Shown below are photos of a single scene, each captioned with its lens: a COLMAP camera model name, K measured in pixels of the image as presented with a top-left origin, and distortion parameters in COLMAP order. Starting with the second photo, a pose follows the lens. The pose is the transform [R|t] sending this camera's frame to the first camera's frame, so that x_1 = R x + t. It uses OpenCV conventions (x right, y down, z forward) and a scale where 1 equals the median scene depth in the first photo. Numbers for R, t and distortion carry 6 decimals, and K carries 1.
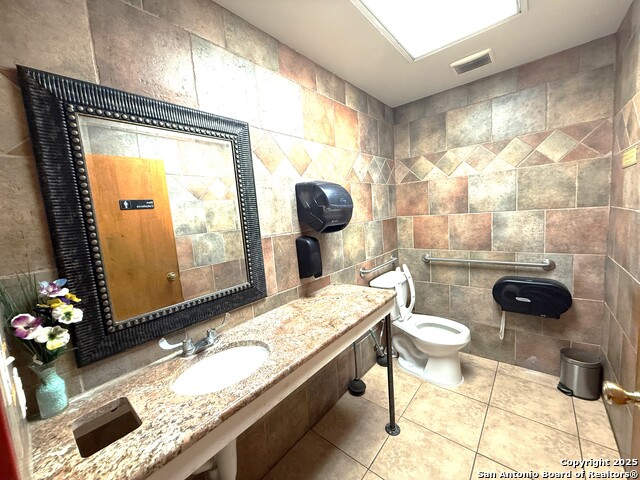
lens RADIAL K [[255.1, 0, 314.4], [0, 255.1, 243.9], [0, 0, 1]] dist [-0.001192, 0.001054]
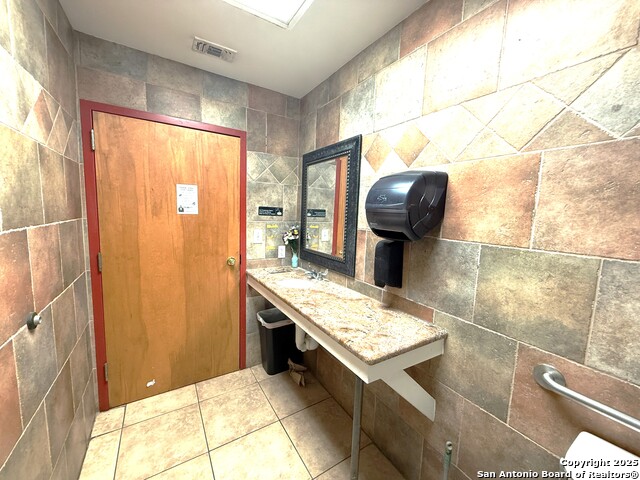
lens RADIAL K [[255.1, 0, 316.7], [0, 255.1, 239.9], [0, 0, 1]] dist [-0.001192, 0.001054]
pose [[-0.299438, 0.177945, -0.937375, 0.956095], [-0.120045, 0.967621, 0.222034, -0.210855], [0.946534, 0.179012, -0.268381, 1.109857]]
